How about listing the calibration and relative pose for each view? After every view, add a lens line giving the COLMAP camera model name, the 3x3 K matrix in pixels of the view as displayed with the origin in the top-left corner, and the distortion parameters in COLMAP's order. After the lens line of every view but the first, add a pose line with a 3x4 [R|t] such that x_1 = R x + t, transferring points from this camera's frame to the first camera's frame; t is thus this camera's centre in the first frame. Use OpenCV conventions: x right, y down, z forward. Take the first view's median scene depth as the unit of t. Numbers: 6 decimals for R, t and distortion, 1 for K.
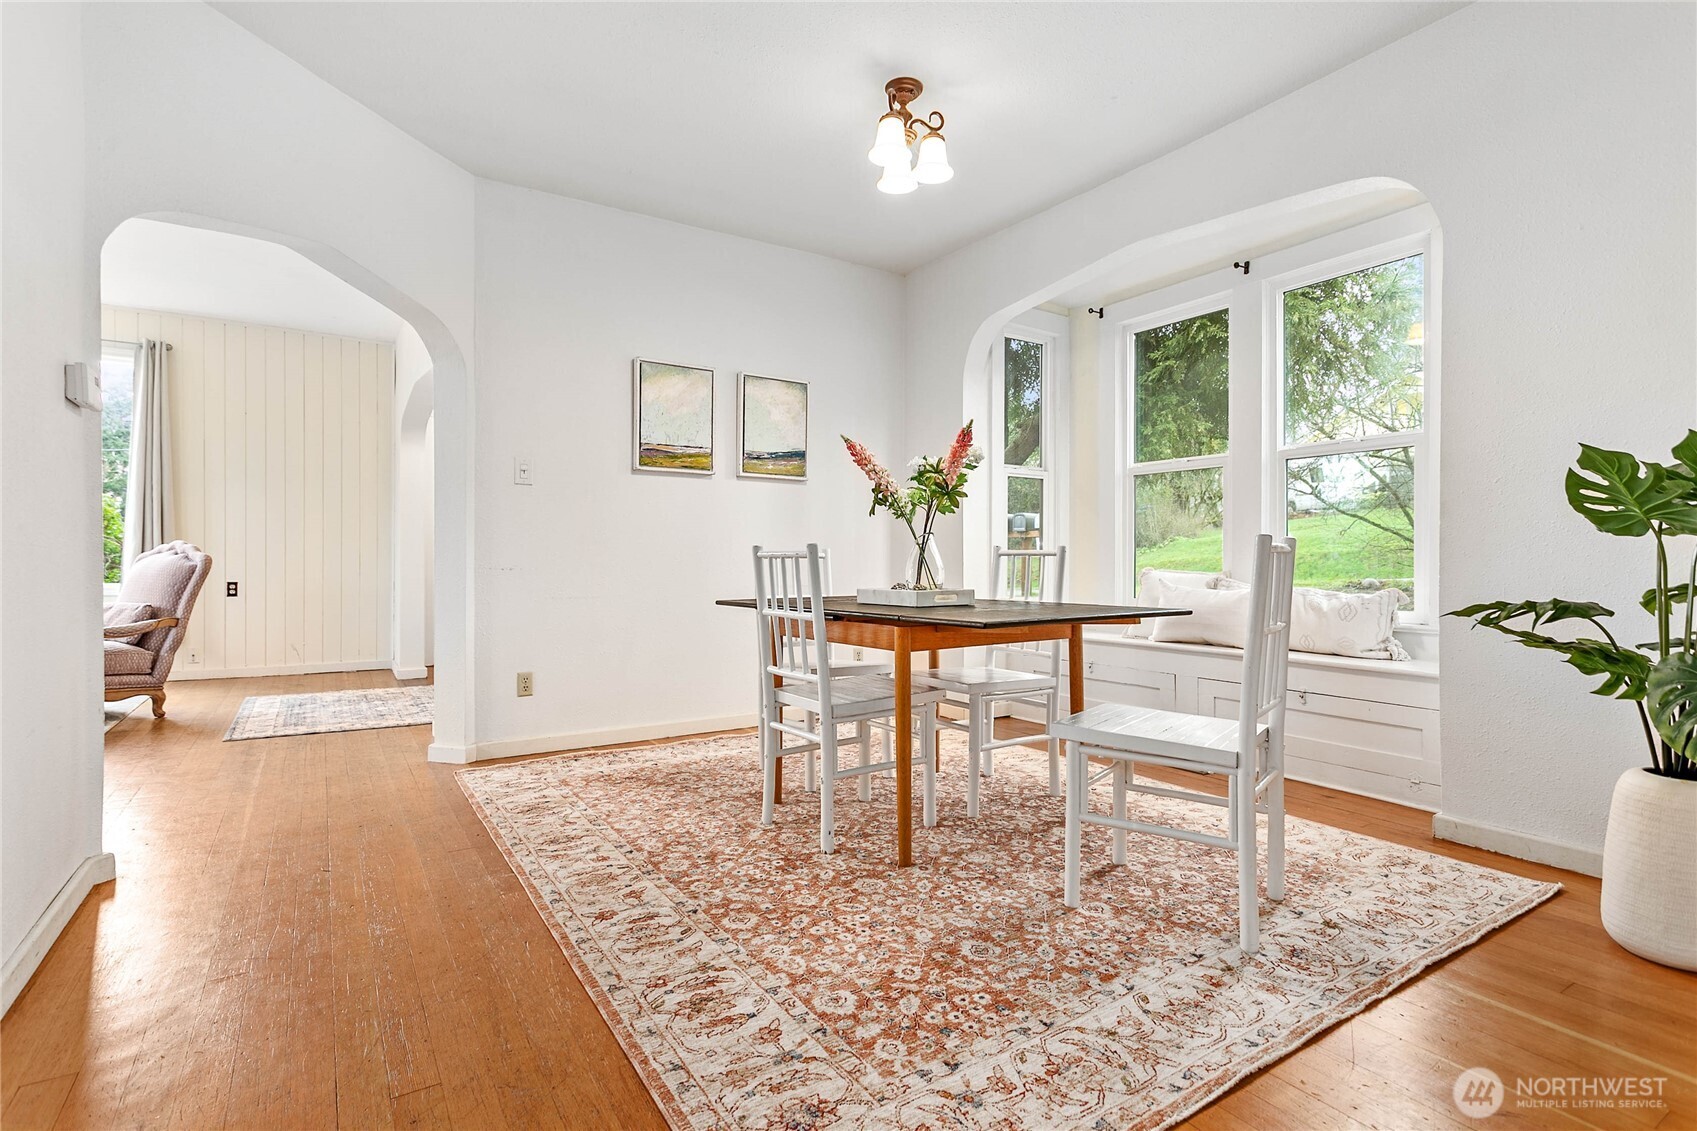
lens RADIAL K [[807.8, 0, 841.3], [0, 807.8, 561.9], [0, 0, 1]] dist [0.005837, -0.001080]
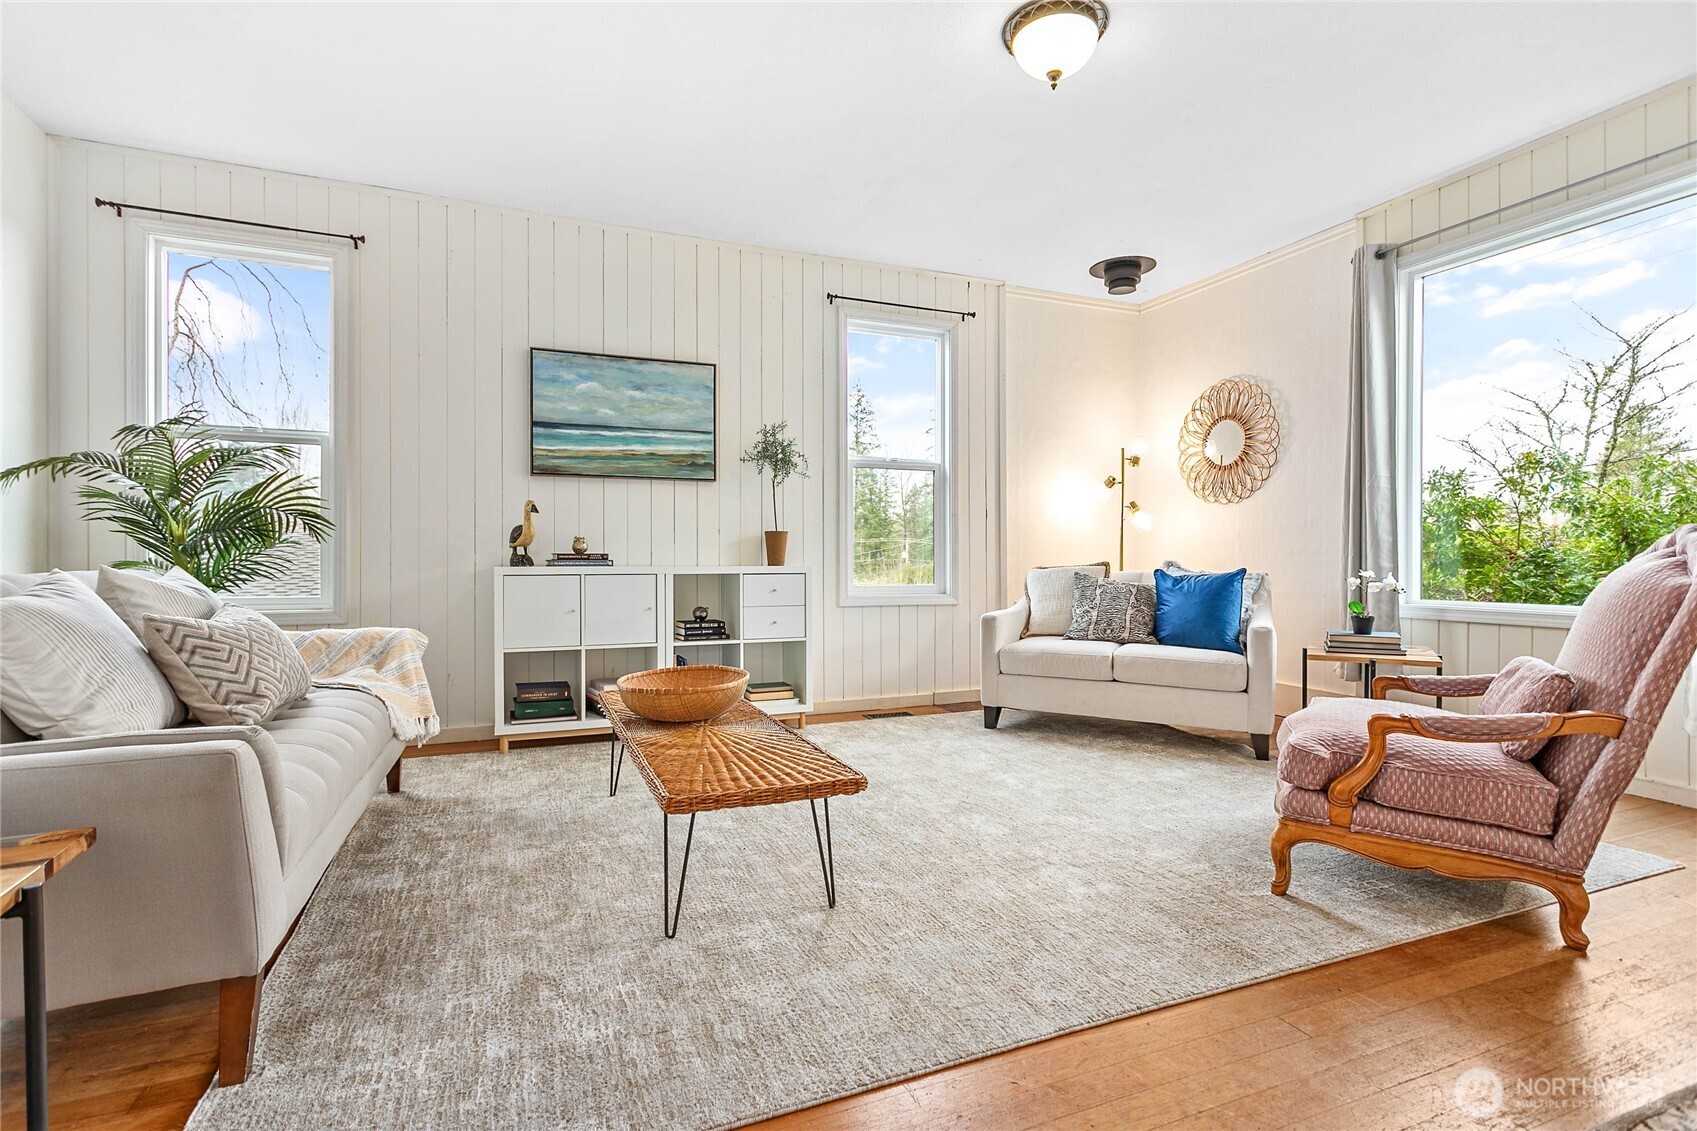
lens RADIAL K [[807.8, 0, 851.1], [0, 807.8, 562.5], [0, 0, 1]] dist [0.005837, -0.001080]
pose [[-0.174905, -0.001081, -0.984585, -0.234204], [0.003461, 0.999993, -0.001712, -0.007055], [0.984579, -0.003707, -0.174900, 0.464788]]
